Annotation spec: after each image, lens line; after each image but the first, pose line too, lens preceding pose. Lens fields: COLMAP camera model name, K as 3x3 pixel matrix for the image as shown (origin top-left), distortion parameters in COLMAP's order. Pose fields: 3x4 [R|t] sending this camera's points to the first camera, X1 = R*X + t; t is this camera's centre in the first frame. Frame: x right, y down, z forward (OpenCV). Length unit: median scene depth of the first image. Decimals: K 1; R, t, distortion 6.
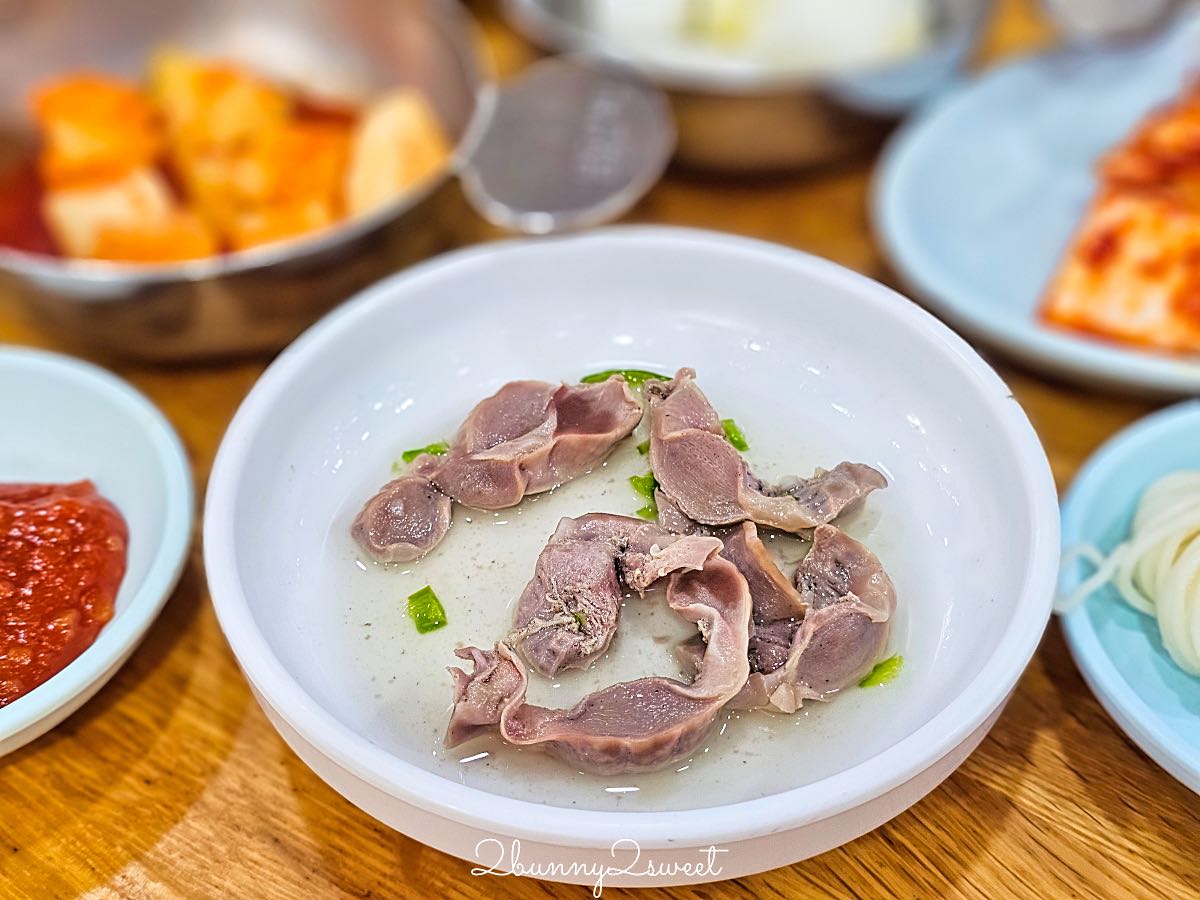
lens RADIAL K [[1775.1, 0, 607.2], [0, 1775.1, 457.0], [0, 0, 1]] dist [0.091459, 0.000000]
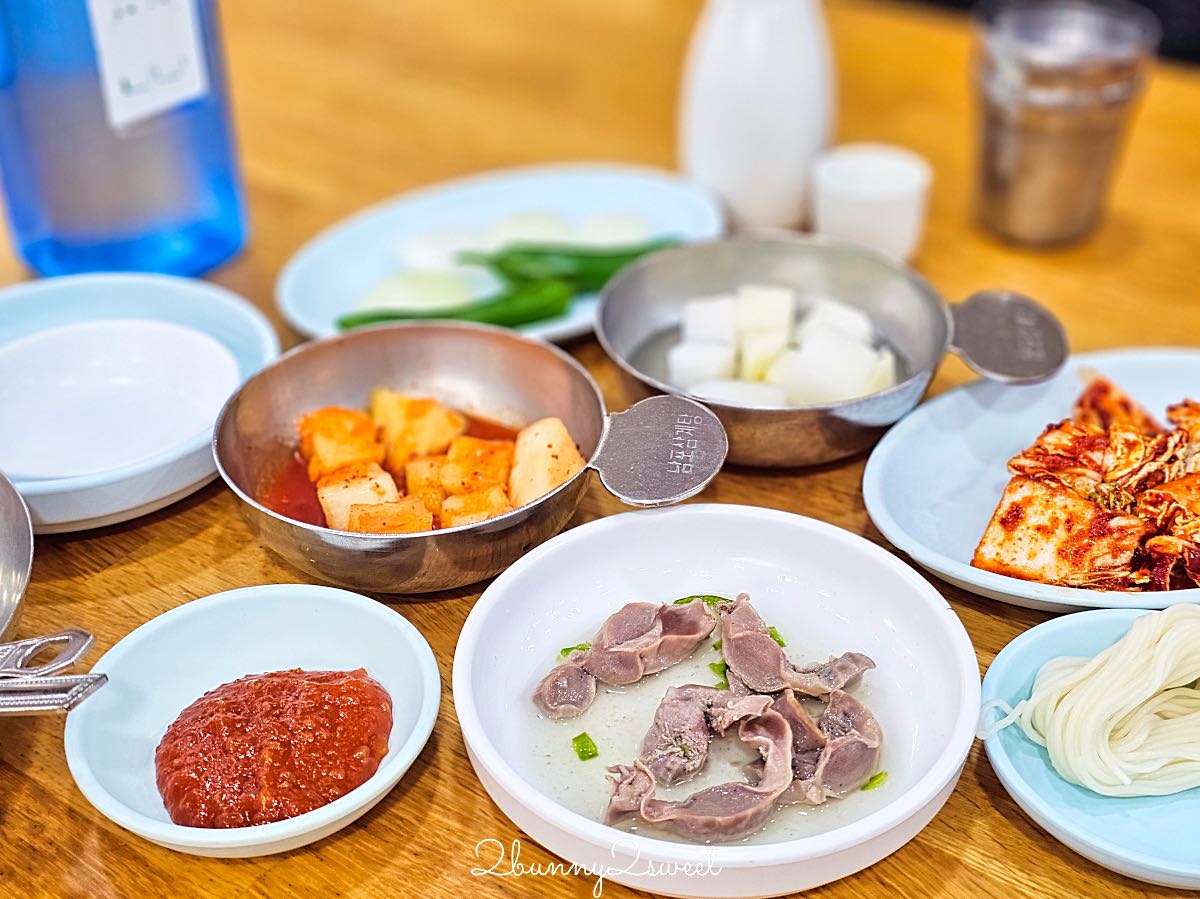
lens RADIAL K [[1775.1, 0, 576.1], [0, 1775.1, 396.9], [0, 0, 1]] dist [0.091459, 0.000000]
pose [[0.999726, -0.009901, -0.021211, -0.073292], [0.005838, 0.982970, -0.183675, 0.071876], [0.022669, 0.183501, 0.982758, -0.615759]]
